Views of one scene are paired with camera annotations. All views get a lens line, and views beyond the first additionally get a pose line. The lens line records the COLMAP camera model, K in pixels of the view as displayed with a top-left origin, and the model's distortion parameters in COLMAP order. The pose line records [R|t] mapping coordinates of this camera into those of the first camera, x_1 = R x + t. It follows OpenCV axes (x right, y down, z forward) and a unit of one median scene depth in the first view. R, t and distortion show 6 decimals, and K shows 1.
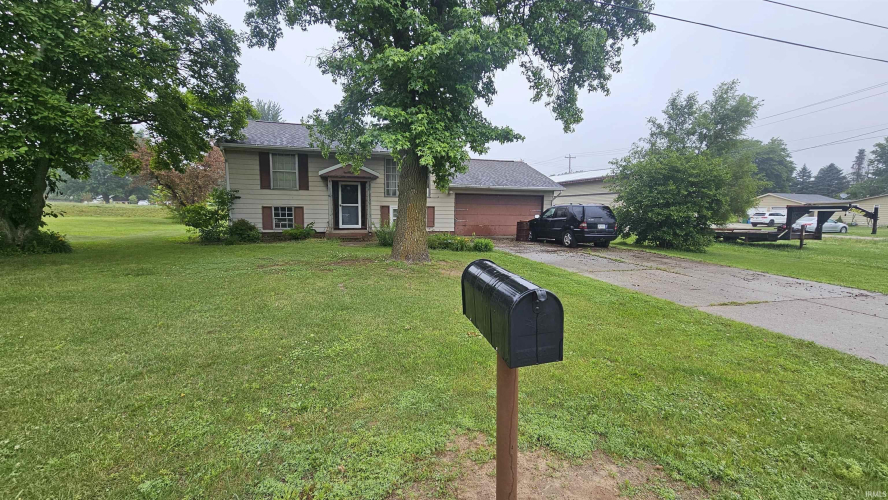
lens RADIAL K [[363.7, 0, 443.2], [0, 363.7, 250.5], [0, 0, 1]] dist [-0.003148, 0.000768]
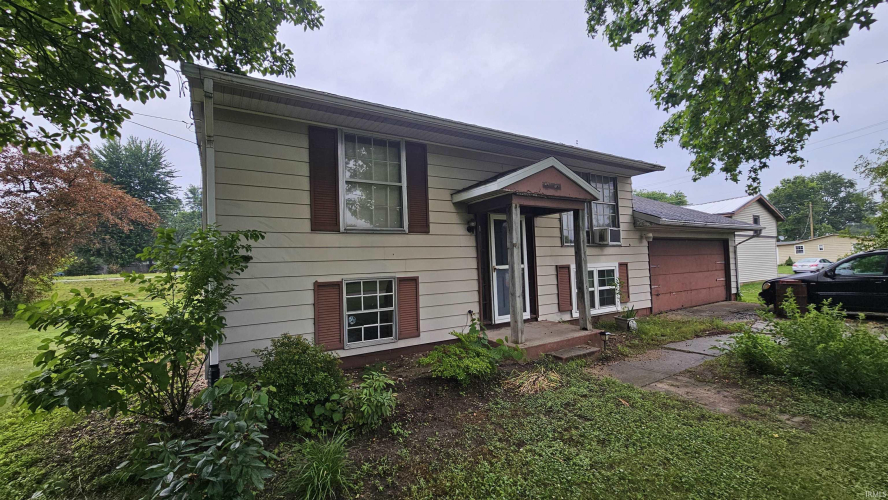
lens RADIAL K [[363.7, 0, 443.2], [0, 363.7, 250.5], [0, 0, 1]] dist [-0.003148, 0.000768]
pose [[0.962128, -0.032355, 0.270670, -0.463573], [0.072890, 0.987312, -0.141078, -0.093069], [-0.262671, 0.155464, 0.952279, 0.632784]]
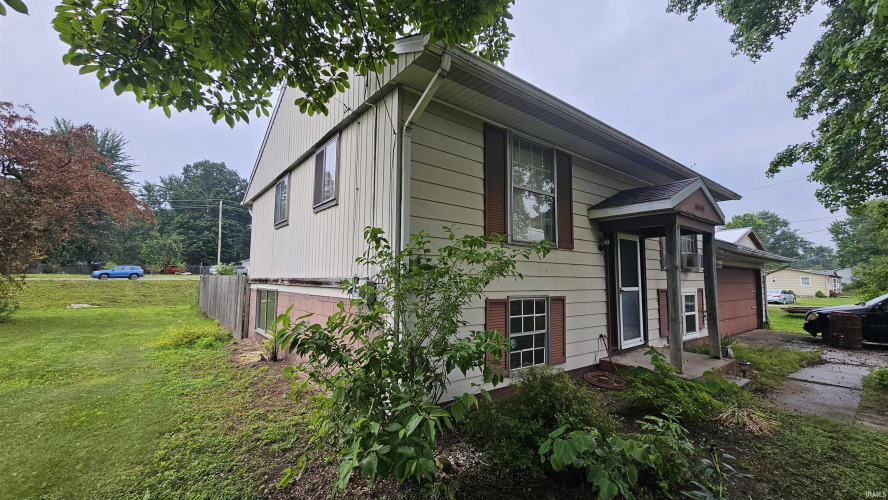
lens RADIAL K [[361.4, 0, 443.9], [0, 361.4, 252.7], [0, 0, 1]] dist [-0.000769, 0.000032]
pose [[0.929450, 0.027620, 0.367913, -0.623373], [0.038496, 0.984491, -0.171160, -0.108238], [-0.366934, 0.173248, 0.913972, 0.724087]]
